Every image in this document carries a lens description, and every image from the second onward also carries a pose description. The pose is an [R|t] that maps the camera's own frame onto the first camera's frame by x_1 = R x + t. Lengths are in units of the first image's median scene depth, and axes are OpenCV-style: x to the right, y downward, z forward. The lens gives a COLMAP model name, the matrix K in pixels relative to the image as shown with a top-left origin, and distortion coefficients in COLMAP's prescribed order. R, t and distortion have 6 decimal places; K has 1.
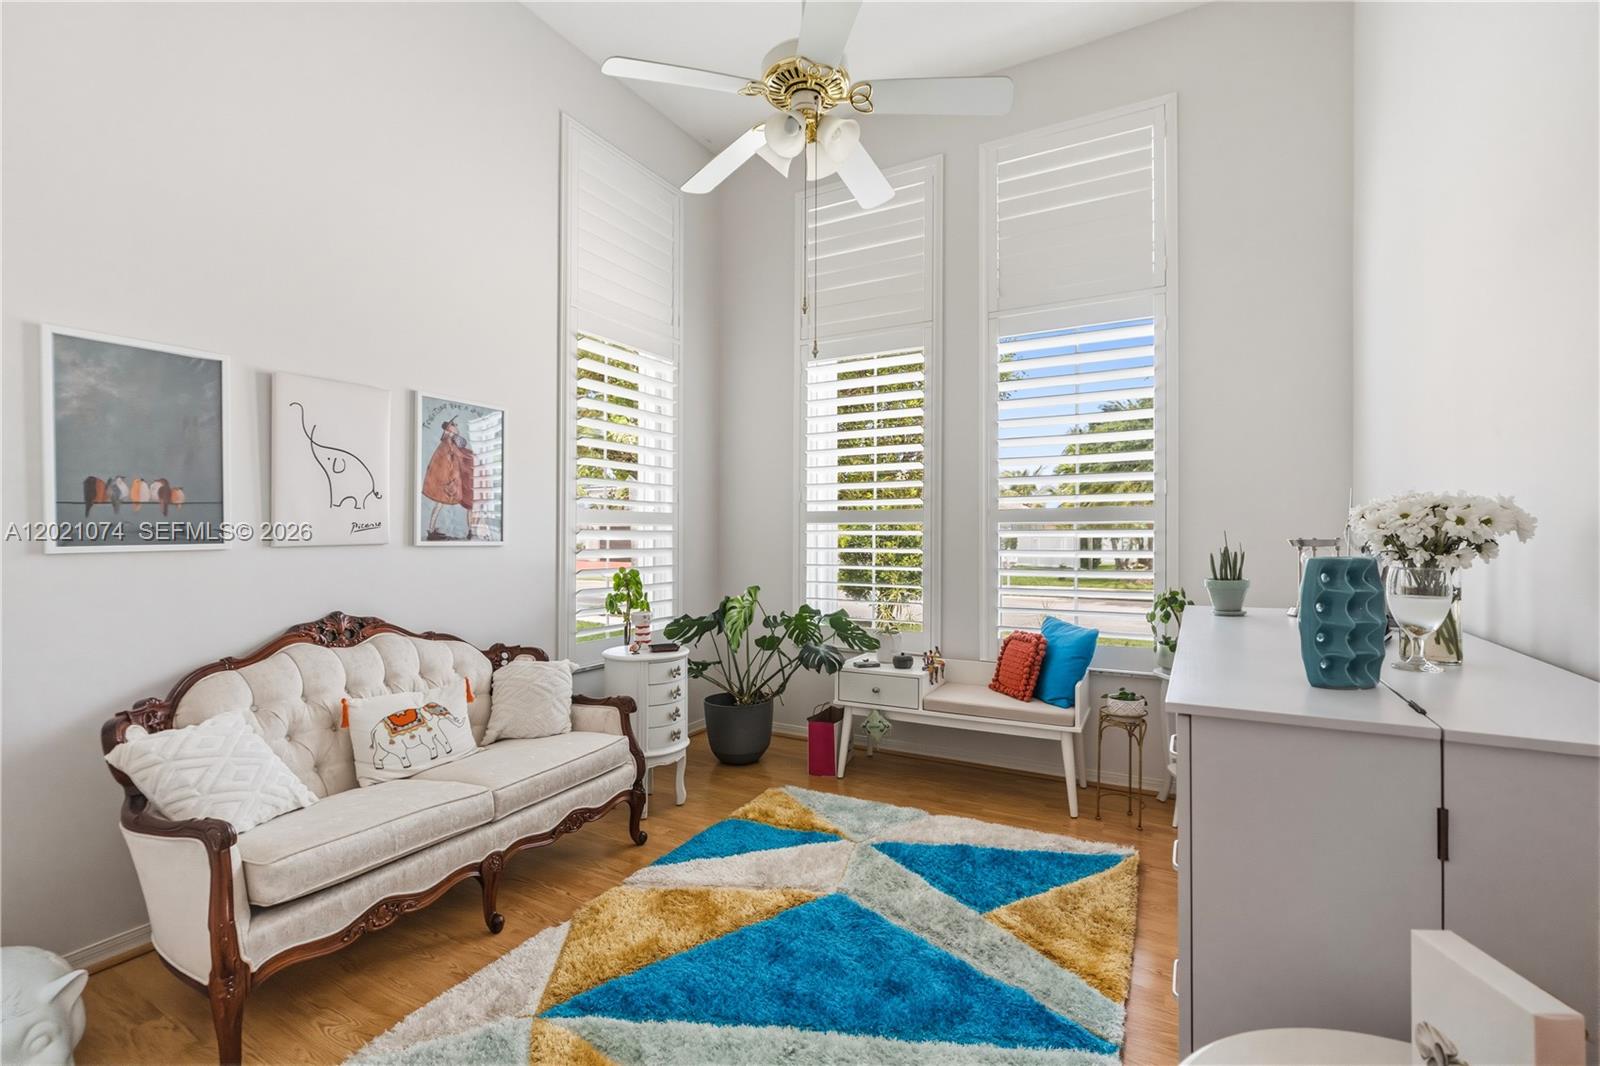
lens RADIAL K [[711.9, 0, 792.6], [0, 711.9, 538.6], [0, 0, 1]] dist [0.000483, 0.000107]
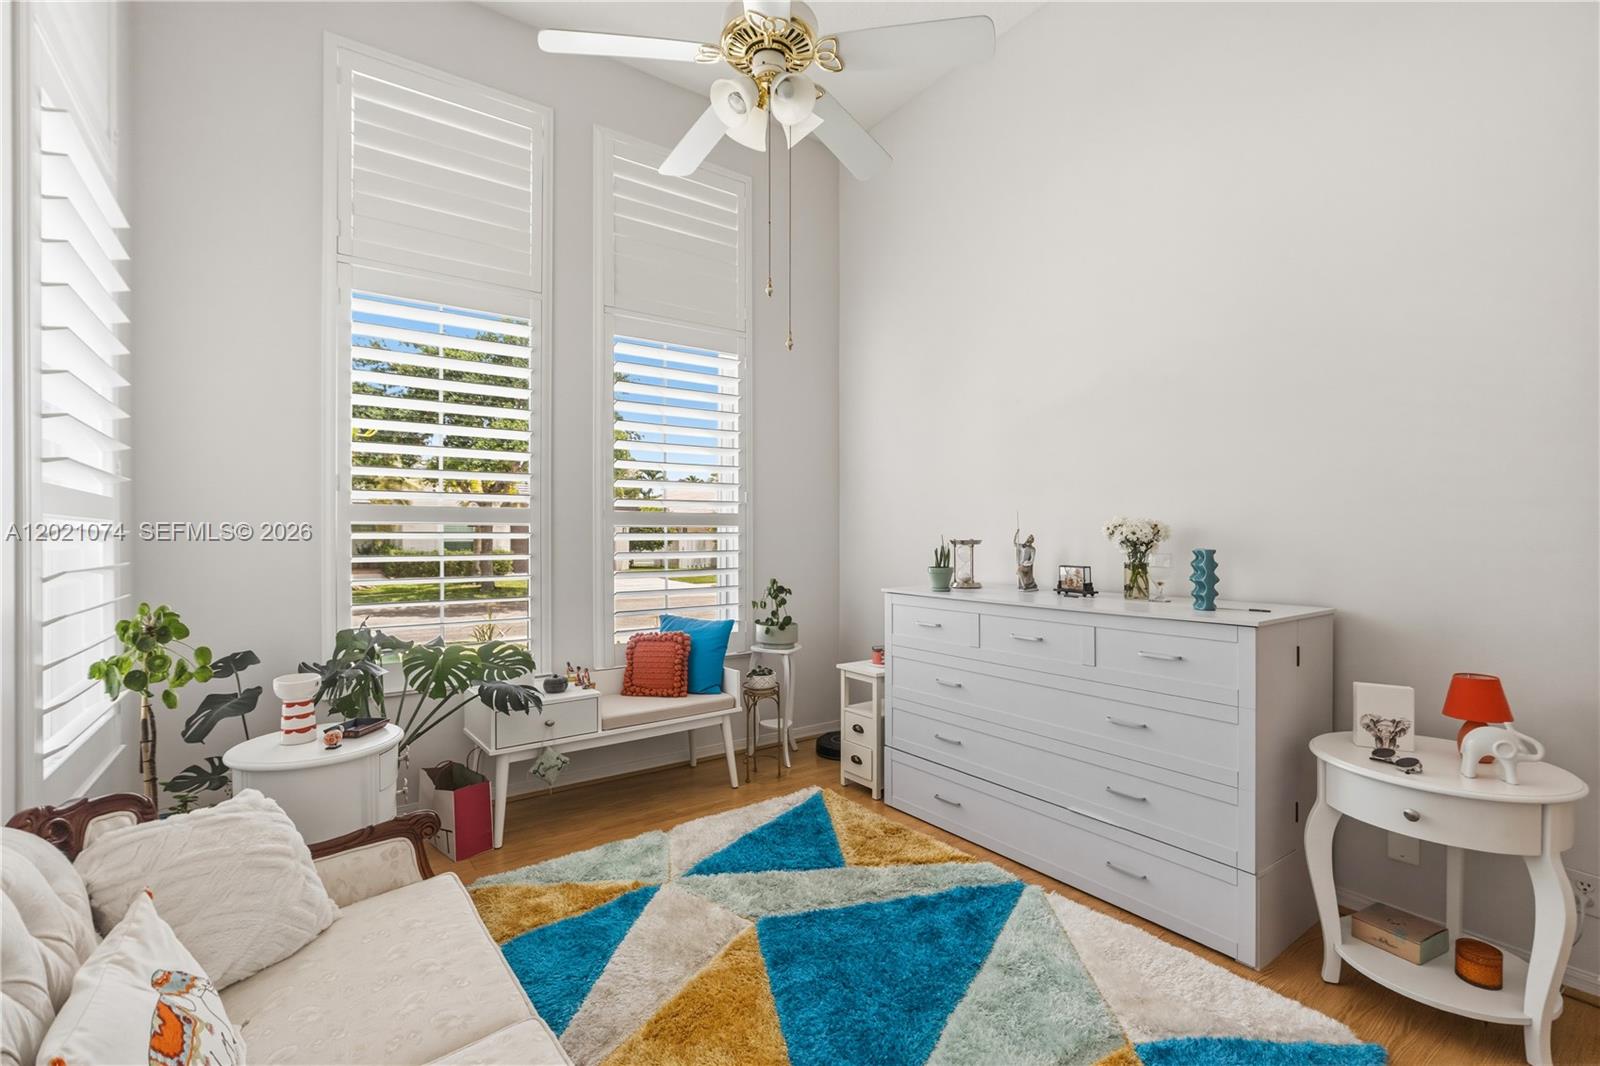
lens RADIAL K [[713.0, 0, 804.4], [0, 713.0, 541.7], [0, 0, 1]] dist [-0.001654, 0.000122]
pose [[0.417201, -0.006661, 0.908790, -1.067759], [0.005114, 0.999975, 0.004982, -0.007363], [-0.908800, 0.002569, 0.417225, 0.772865]]
